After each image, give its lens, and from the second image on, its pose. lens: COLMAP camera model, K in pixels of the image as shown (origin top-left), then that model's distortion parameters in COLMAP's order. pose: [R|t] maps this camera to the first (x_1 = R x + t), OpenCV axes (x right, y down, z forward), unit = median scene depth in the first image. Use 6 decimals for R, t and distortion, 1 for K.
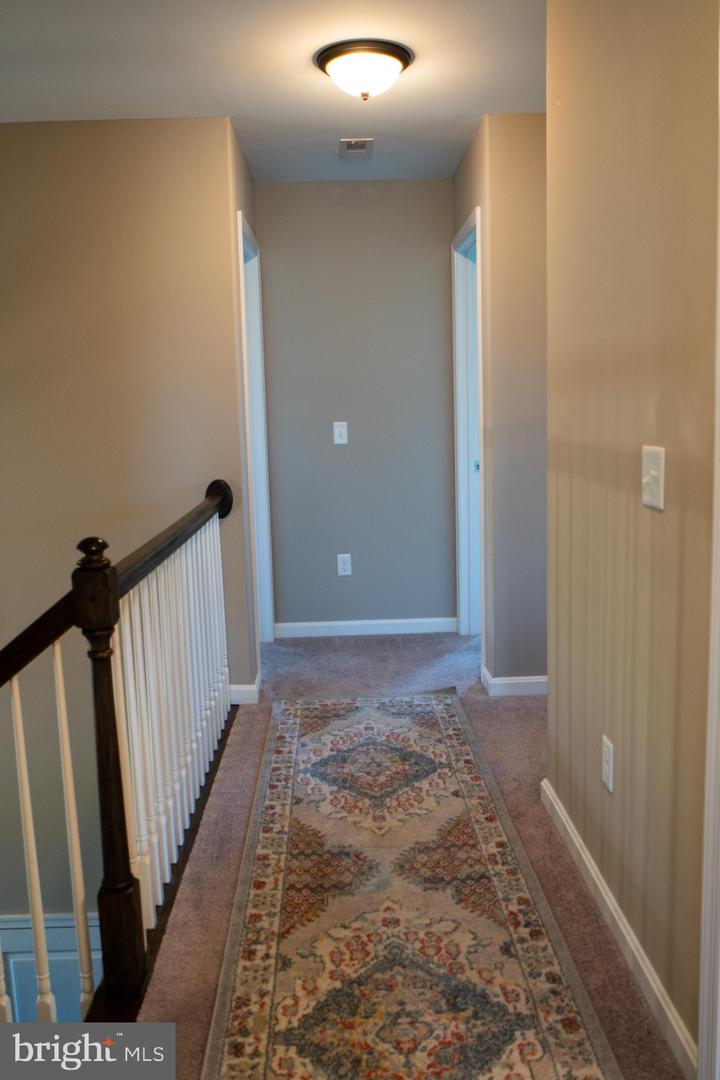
lens RADIAL K [[853.7, 0, 360.0], [0, 853.7, 540.0], [0, 0, 1]] dist [-0.075812, 0.078501]
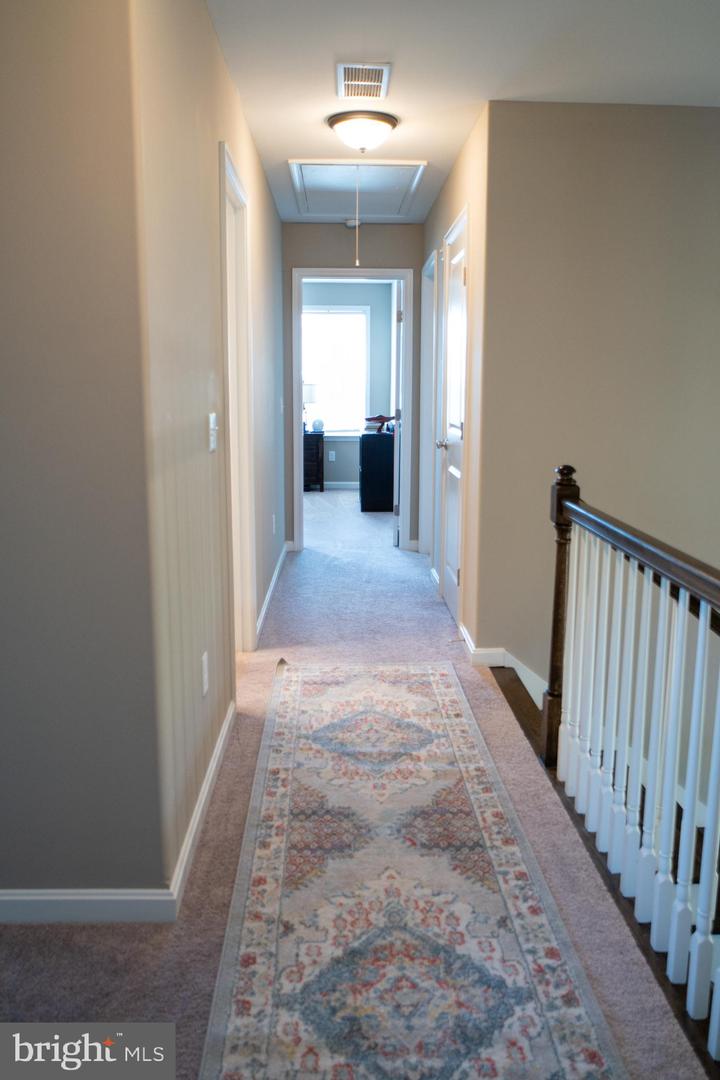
lens RADIAL K [[853.7, 0, 360.0], [0, 853.7, 540.0], [0, 0, 1]] dist [-0.075812, 0.078501]
pose [[-0.999737, 0.022793, -0.002503, 0.052217], [0.020655, 0.942572, 0.333365, -0.286090], [0.009958, 0.333226, -0.942795, 1.786550]]
